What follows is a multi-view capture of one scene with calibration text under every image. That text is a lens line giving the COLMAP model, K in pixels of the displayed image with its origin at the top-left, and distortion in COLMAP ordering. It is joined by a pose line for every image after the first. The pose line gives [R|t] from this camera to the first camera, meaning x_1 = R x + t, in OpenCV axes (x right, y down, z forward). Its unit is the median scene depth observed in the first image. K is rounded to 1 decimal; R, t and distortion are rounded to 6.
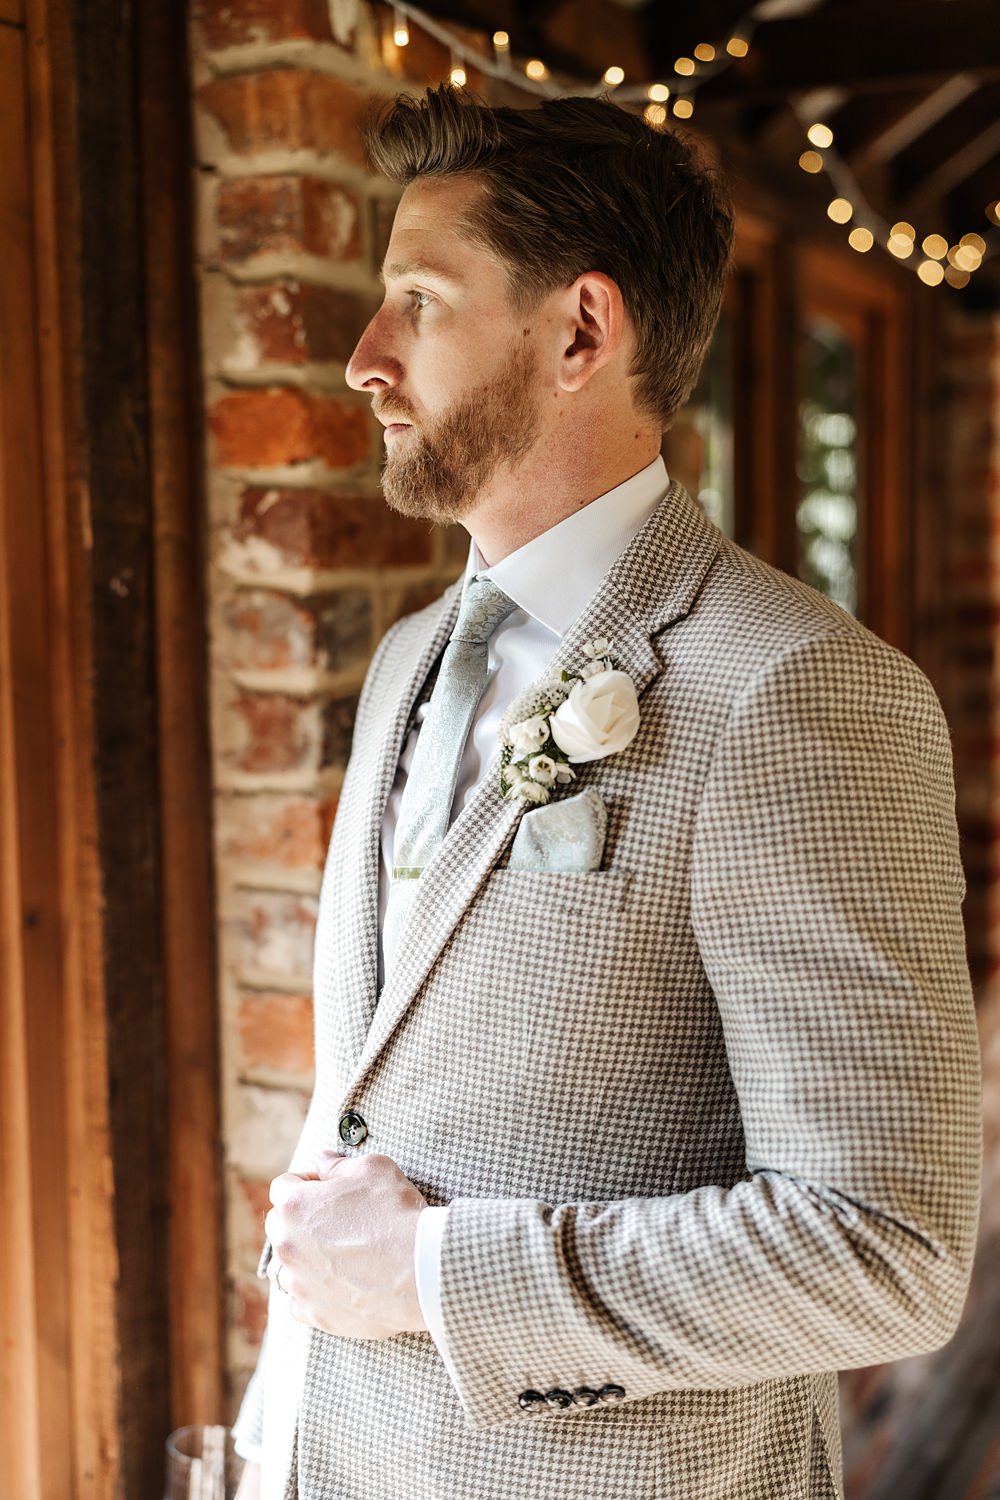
lens RADIAL K [[2500.1, 0, 500.0], [0, 2500.1, 750.0], [0, 0, 1]] dist [0.005711, 0.222831]
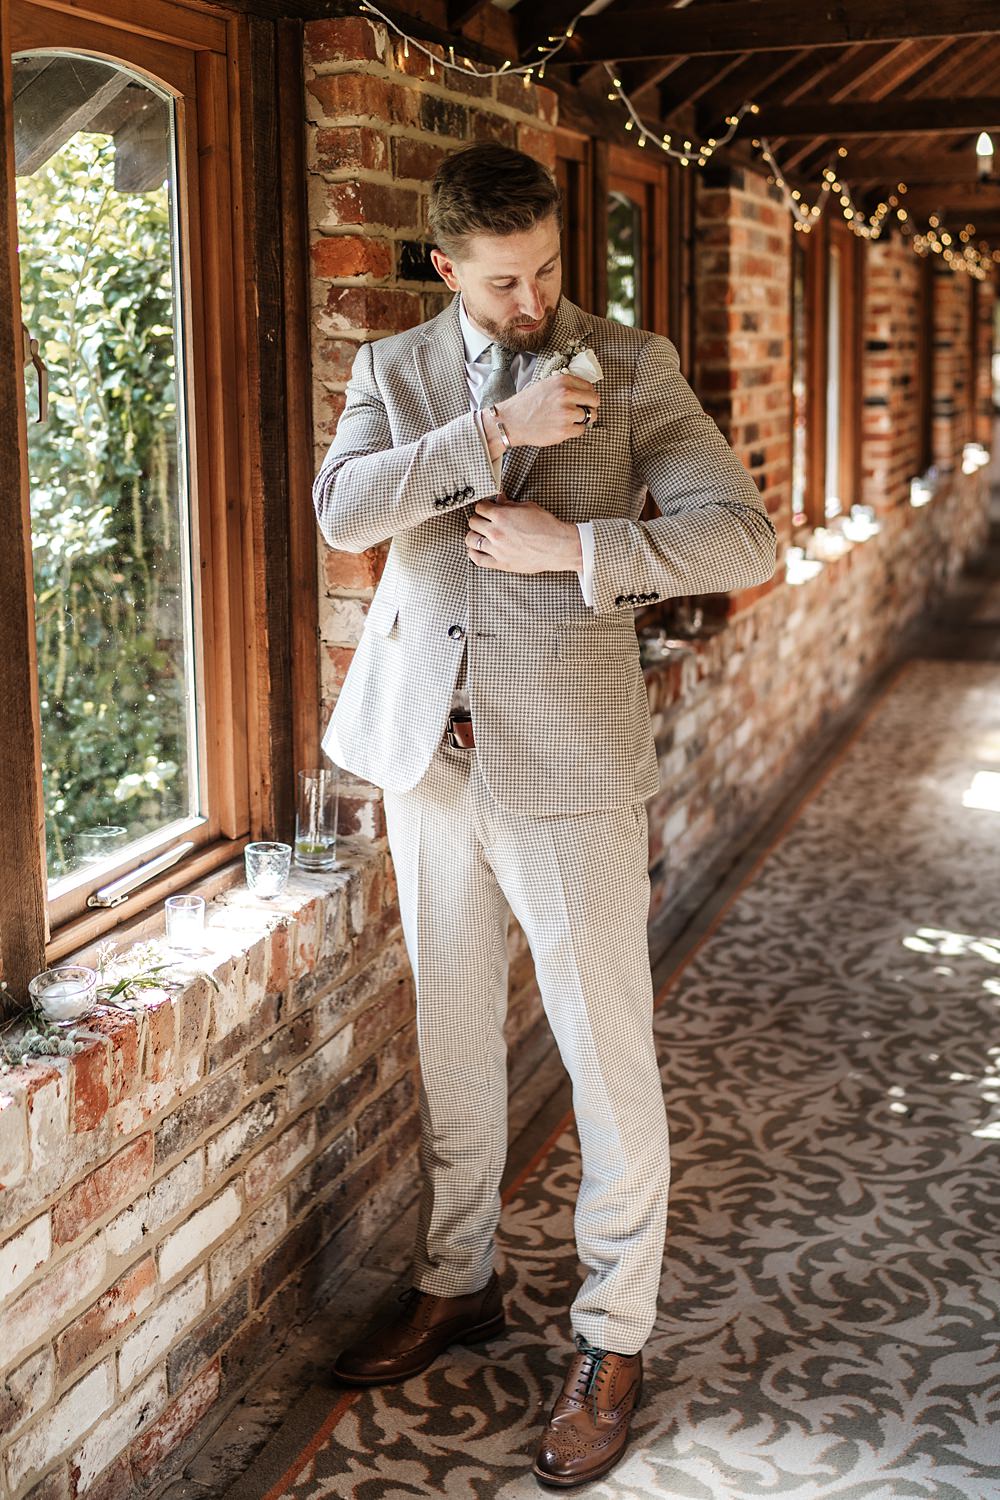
lens RADIAL K [[2368.5, 0, 500.0], [0, 2368.5, 750.0], [0, 0, 1]] dist [-0.008176, -0.076231]
pose [[0.996611, -0.014881, 0.080896, -0.126239], [0.008729, 0.997080, 0.075869, 0.118512], [-0.081789, -0.074906, 0.993831, -0.891626]]
